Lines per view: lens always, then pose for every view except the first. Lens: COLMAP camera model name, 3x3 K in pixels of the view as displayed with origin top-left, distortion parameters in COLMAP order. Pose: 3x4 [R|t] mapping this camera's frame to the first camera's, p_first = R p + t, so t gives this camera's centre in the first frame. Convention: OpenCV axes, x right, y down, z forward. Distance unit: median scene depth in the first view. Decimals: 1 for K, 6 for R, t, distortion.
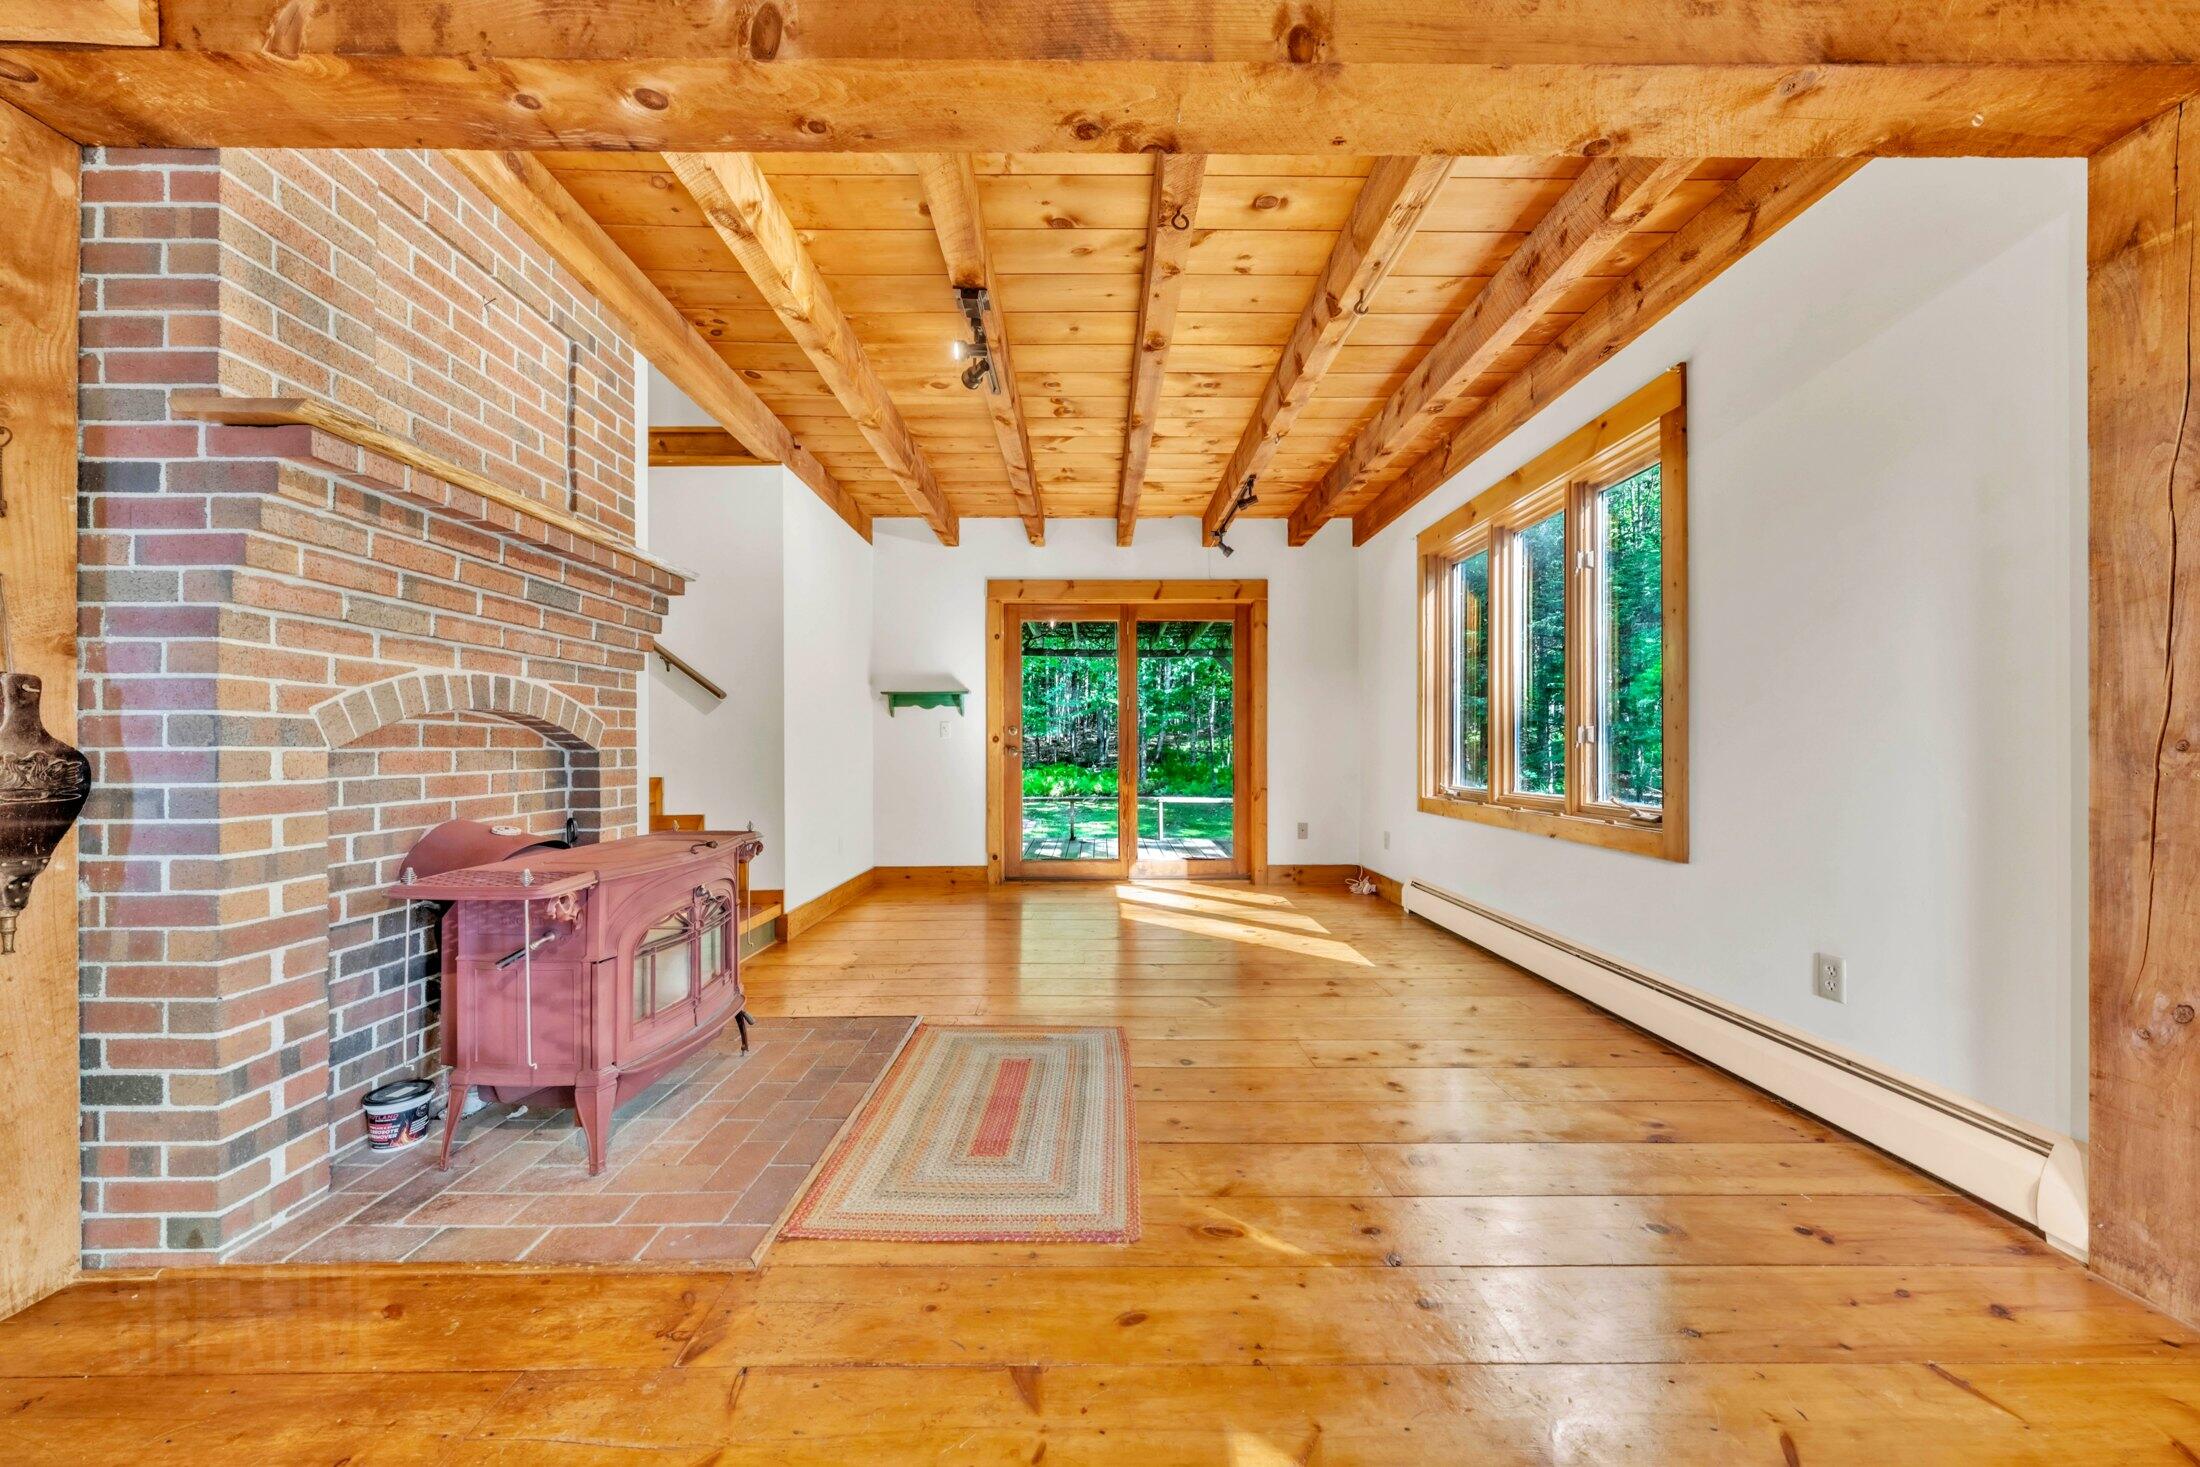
lens RADIAL K [[753.8, 0, 1095.9], [0, 753.8, 748.2], [0, 0, 1]] dist [-0.004646, 0.000280]
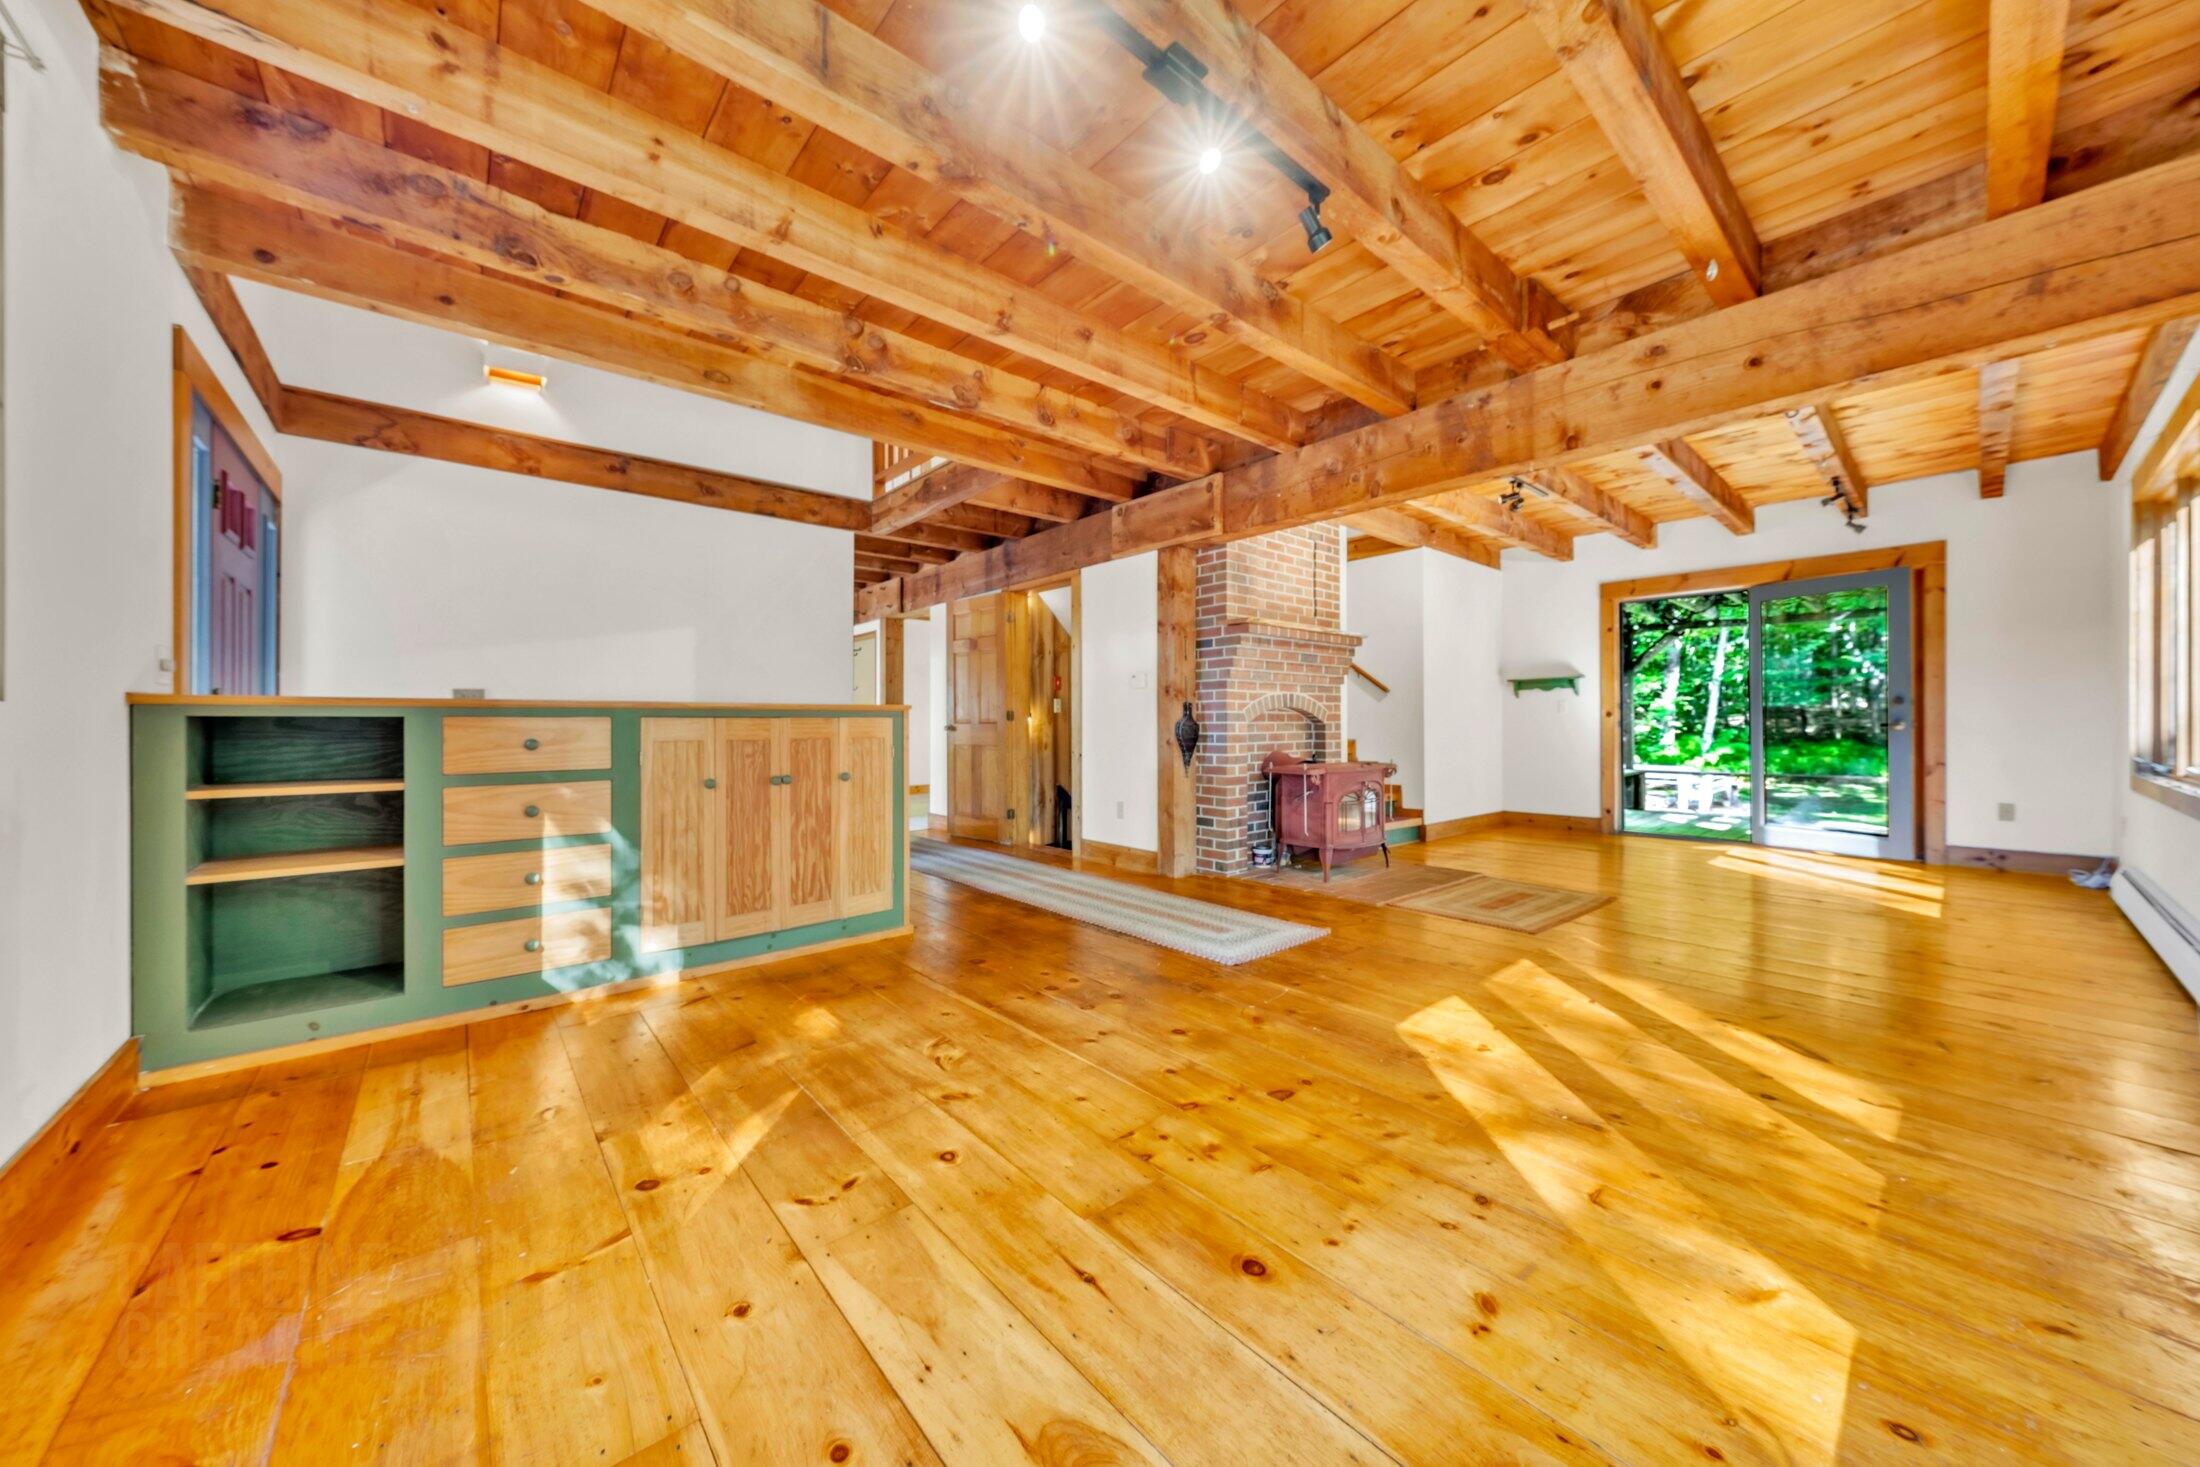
lens RADIAL K [[753.8, 0, 1091.4], [0, 753.8, 725.6], [0, 0, 1]] dist [-0.004646, 0.000280]
pose [[0.641645, 0.000278, -0.767001, 0.630472], [0.002969, 0.999992, 0.002846, 0.001644], [0.766996, -0.004103, 0.641639, -1.001308]]
